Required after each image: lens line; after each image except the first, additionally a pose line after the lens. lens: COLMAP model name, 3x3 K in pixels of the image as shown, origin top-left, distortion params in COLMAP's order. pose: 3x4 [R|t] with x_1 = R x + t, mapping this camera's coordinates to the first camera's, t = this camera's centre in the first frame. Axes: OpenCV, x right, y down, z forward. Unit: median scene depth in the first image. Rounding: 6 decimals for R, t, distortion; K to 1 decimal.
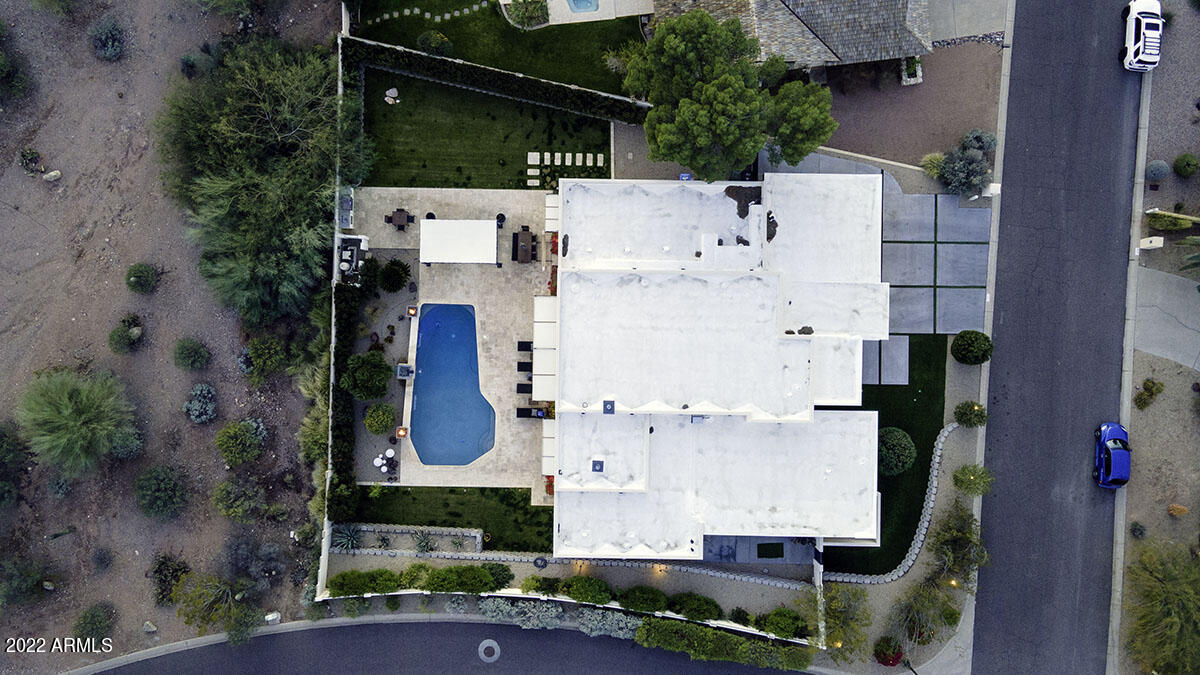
lens RADIAL K [[884.4, 0, 598.2], [0, 884.4, 339.9], [0, 0, 1]] dist [0.027603, 0.042411]
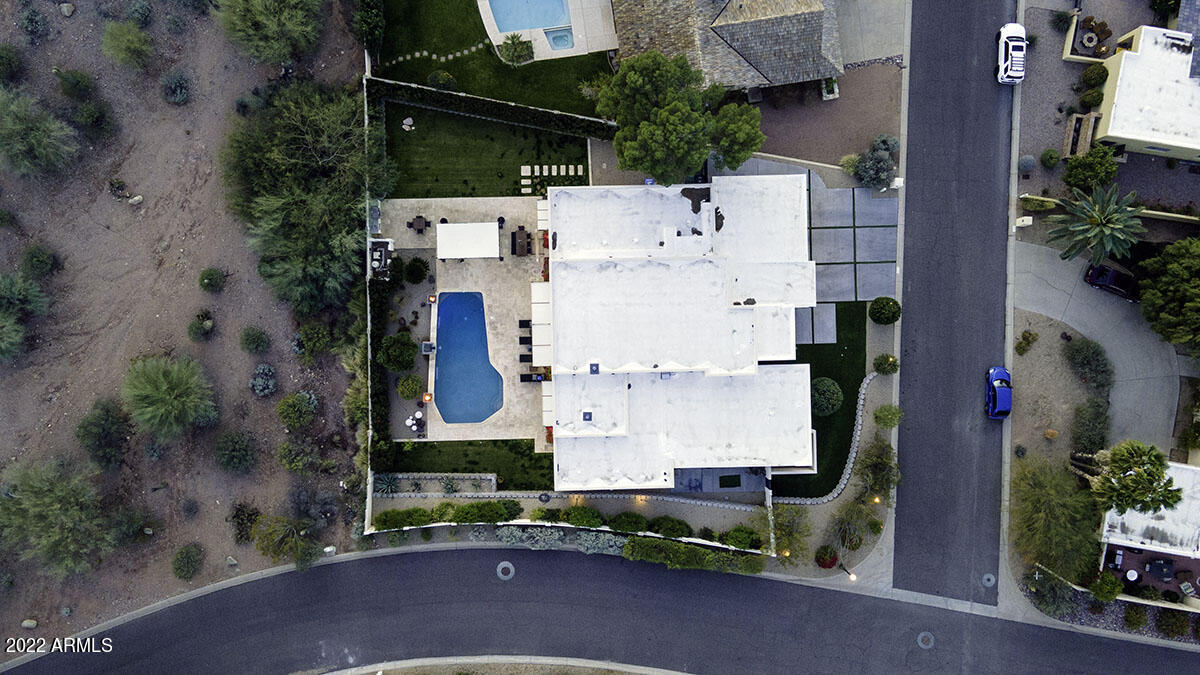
lens RADIAL K [[884.4, 0, 601.6], [0, 884.4, 338.3], [0, 0, 1]] dist [0.027603, 0.042411]
pose [[0.999164, -0.038843, 0.012755, 0.007388], [0.038788, 0.999237, 0.004518, 0.025974], [-0.012921, -0.004020, 0.999908, -0.233404]]
